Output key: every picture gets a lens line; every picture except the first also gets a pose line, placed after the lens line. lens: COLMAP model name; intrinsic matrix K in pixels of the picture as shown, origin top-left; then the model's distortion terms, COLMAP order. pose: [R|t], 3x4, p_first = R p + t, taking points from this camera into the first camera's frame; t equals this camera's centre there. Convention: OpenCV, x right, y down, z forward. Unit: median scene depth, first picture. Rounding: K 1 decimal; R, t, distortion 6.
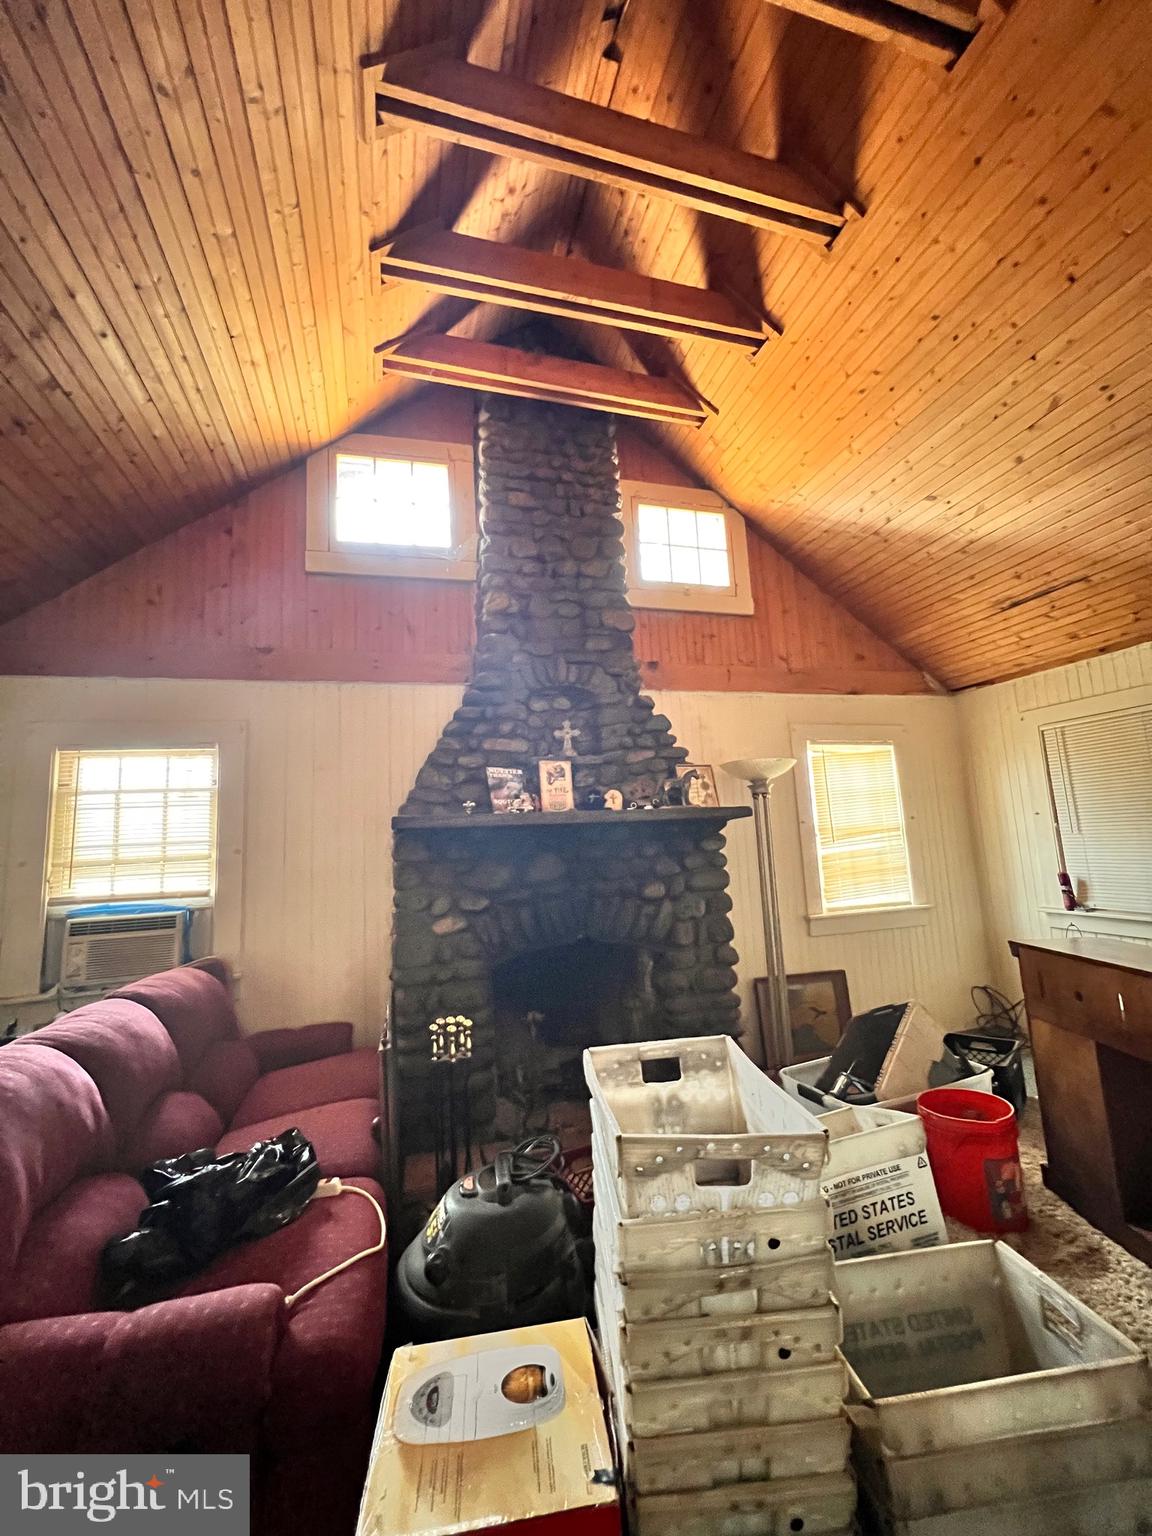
lens RADIAL K [[614.5, 0, 576.0], [0, 614.5, 768.0], [0, 0, 1]] dist [0.001005, 0.000007]
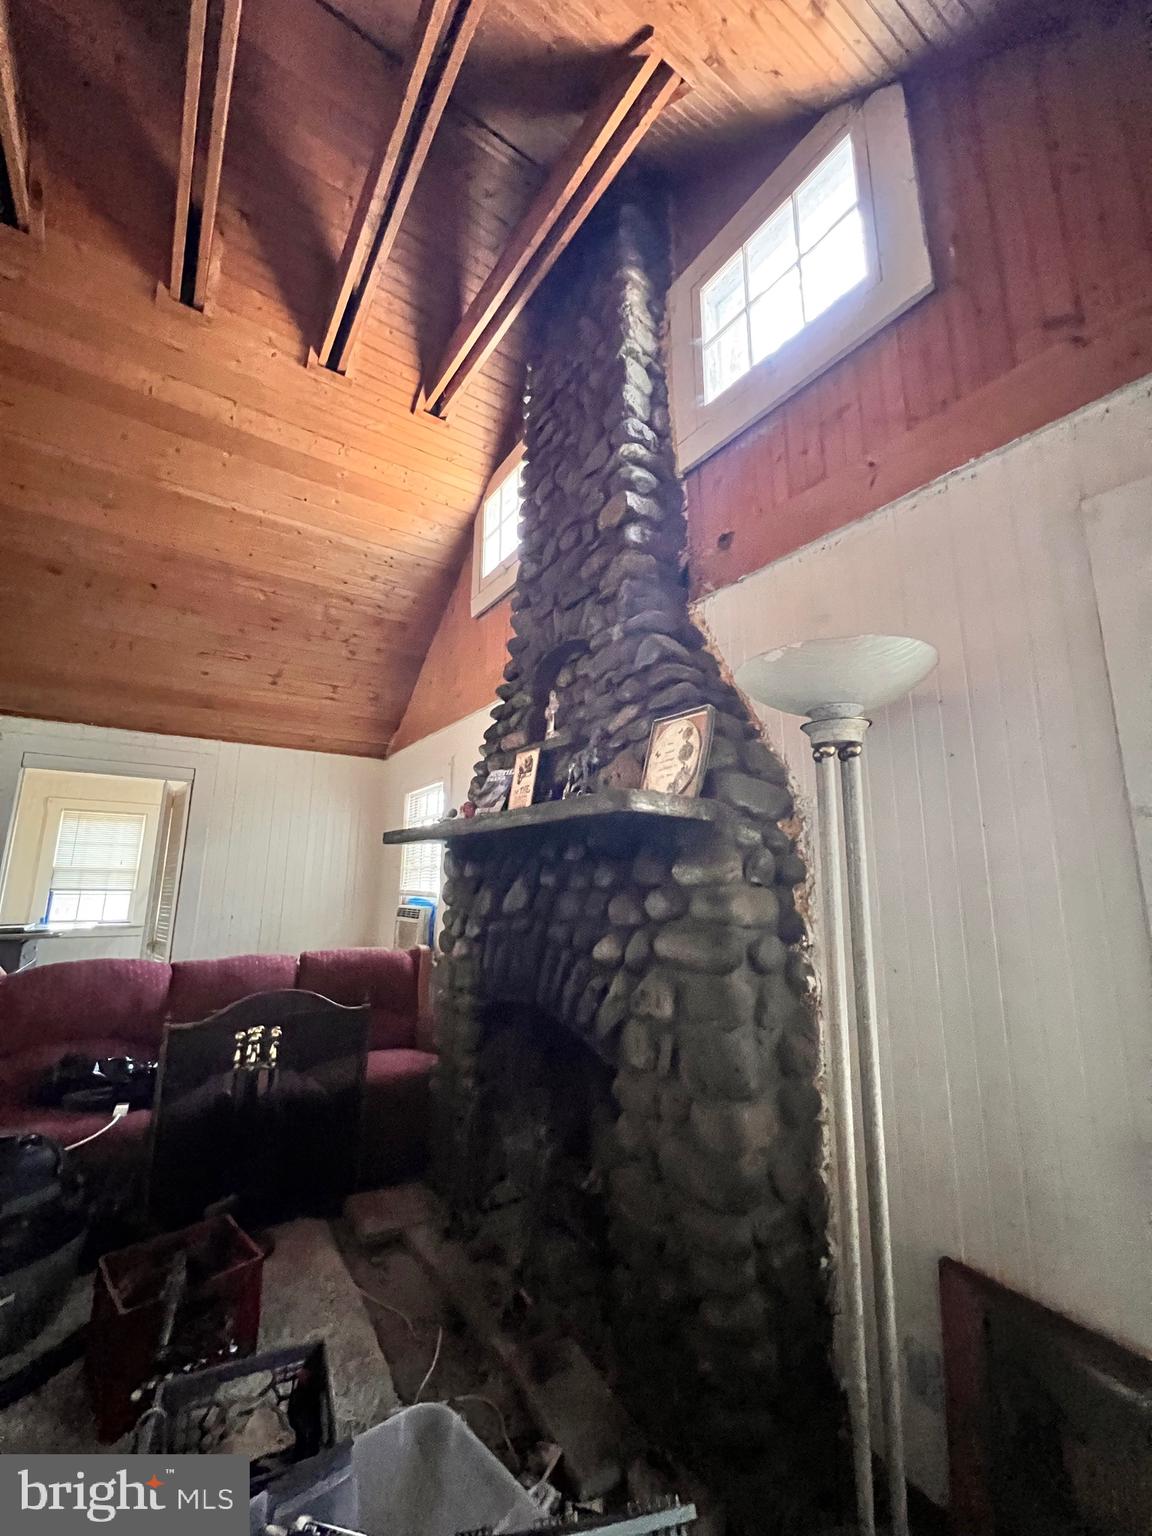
lens RADIAL K [[624.9, 0, 576.0], [0, 624.9, 768.0], [0, 0, 1]] dist [0.002810, 0.000150]
pose [[0.324629, -0.125295, -0.937506, 0.670323], [0.096717, 0.990389, -0.098873, 0.086019], [0.940884, -0.058576, 0.333627, 0.780058]]
